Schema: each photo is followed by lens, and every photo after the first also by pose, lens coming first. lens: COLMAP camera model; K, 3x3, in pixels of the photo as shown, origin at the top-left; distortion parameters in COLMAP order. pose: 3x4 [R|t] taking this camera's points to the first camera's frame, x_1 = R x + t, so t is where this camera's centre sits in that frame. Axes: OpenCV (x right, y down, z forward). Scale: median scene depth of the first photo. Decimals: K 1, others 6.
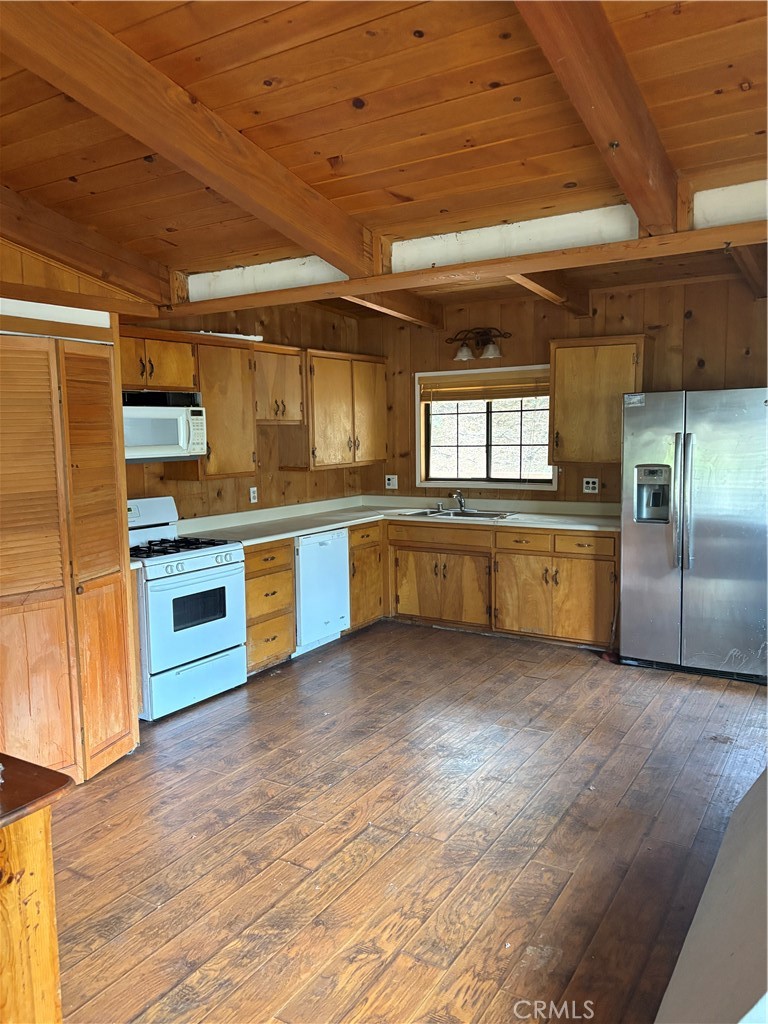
lens RADIAL K [[769.4, 0, 384.6], [0, 769.4, 522.1], [0, 0, 1]] dist [0.051575, -0.057269]
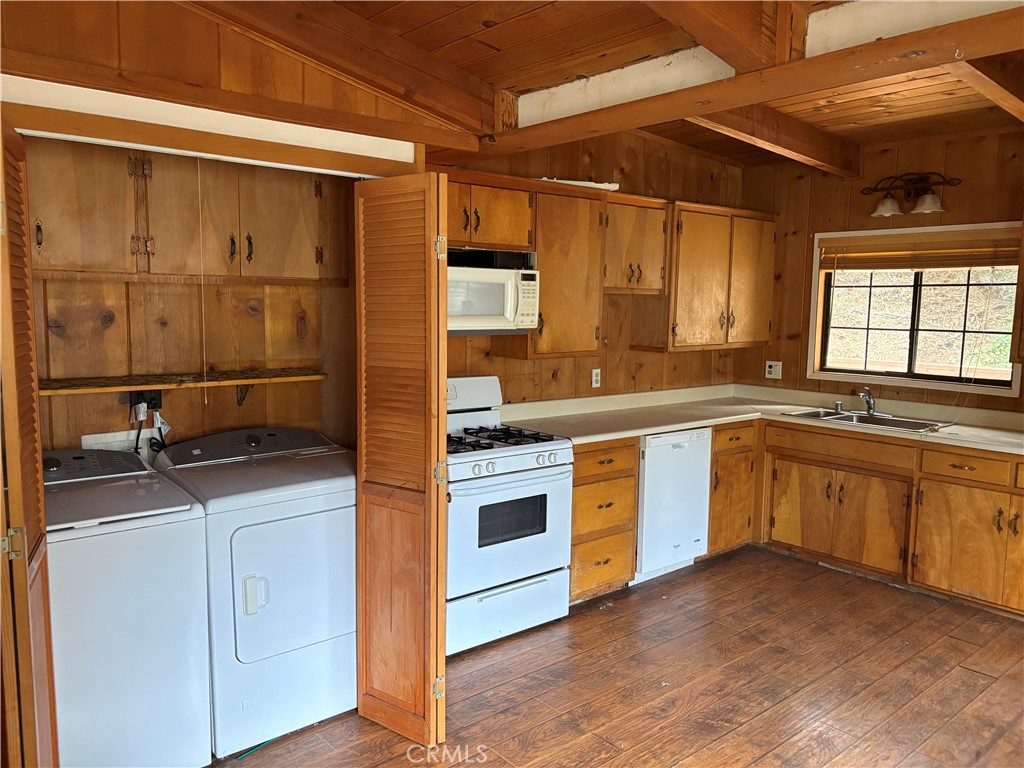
lens RADIAL K [[769.4, 0, 520.2], [0, 769.4, 382.6], [0, 0, 1]] dist [0.051575, -0.057269]
pose [[0.953605, 0.063686, -0.294248, -0.005915], [-0.067747, 0.997696, -0.003617, -0.023630], [0.293340, 0.023384, 0.955722, 0.200925]]
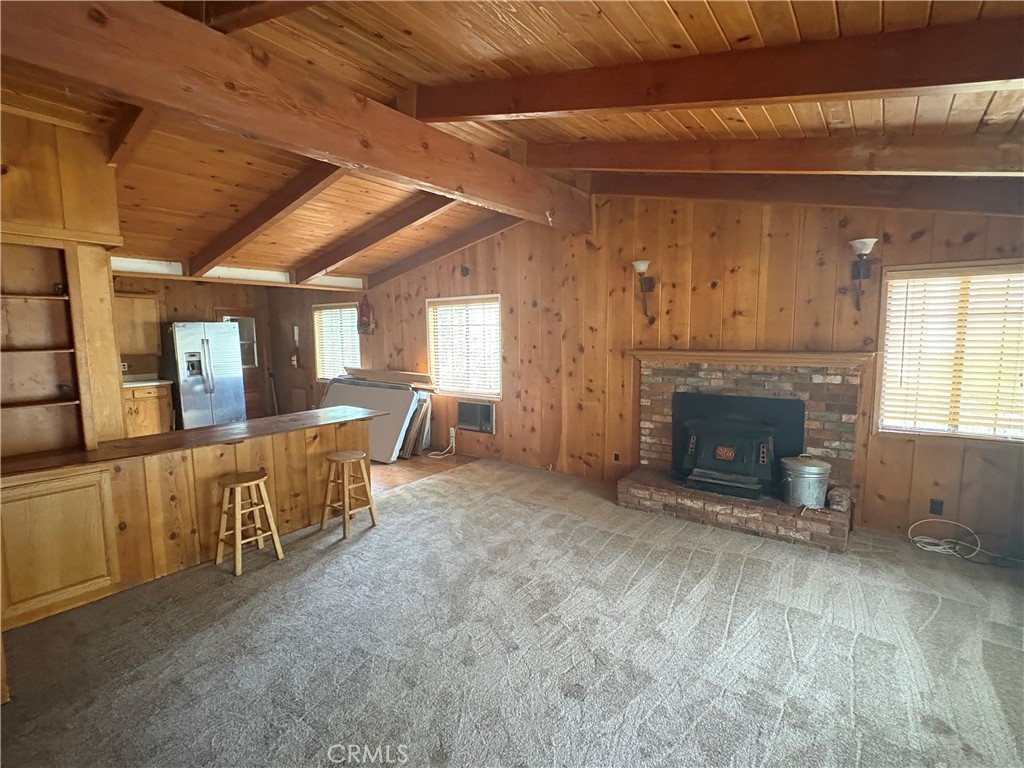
lens RADIAL K [[488.8, 0, 508.5], [0, 488.8, 384.2], [0, 0, 1]] dist [0.011961, -0.000676]
pose [[0.095574, -0.089228, 0.991415, -0.981561], [0.132061, 0.988307, 0.076218, 0.034393], [-0.986623, 0.123643, 0.106240, -0.106383]]
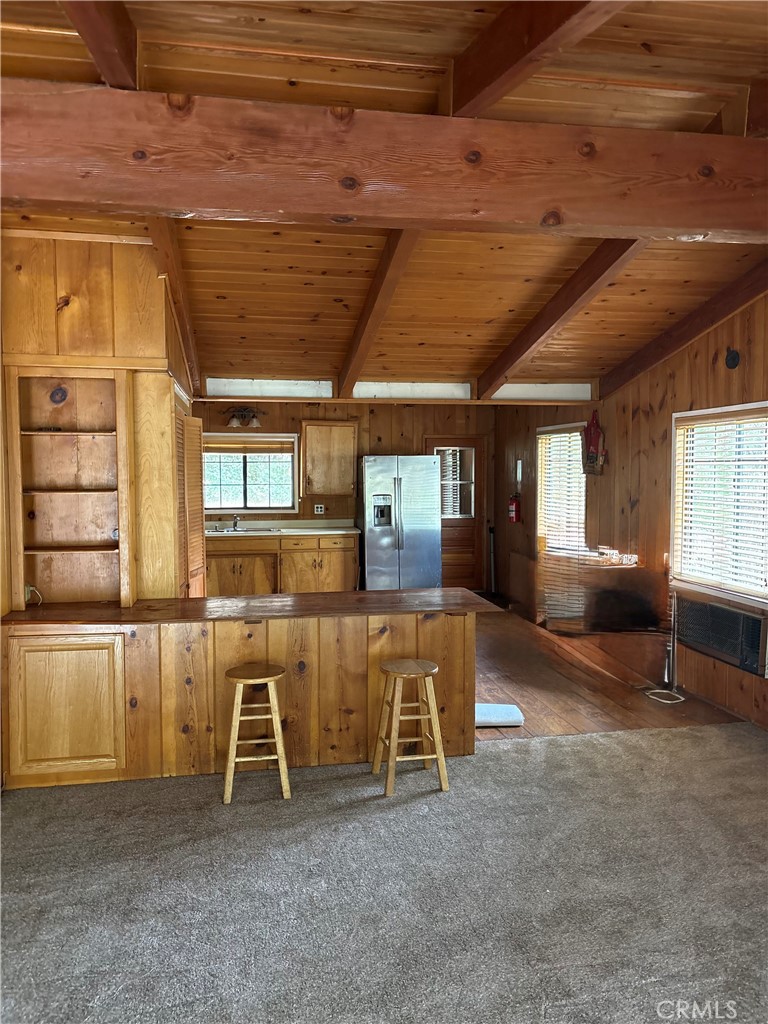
lens RADIAL K [[769.4, 0, 389.8], [0, 769.4, 514.6], [0, 0, 1]] dist [0.051575, -0.057269]
pose [[0.736048, -0.022988, 0.676539, -0.796132], [0.071162, 0.996513, -0.043561, 0.049802], [-0.673178, 0.080207, 0.735117, -0.317221]]
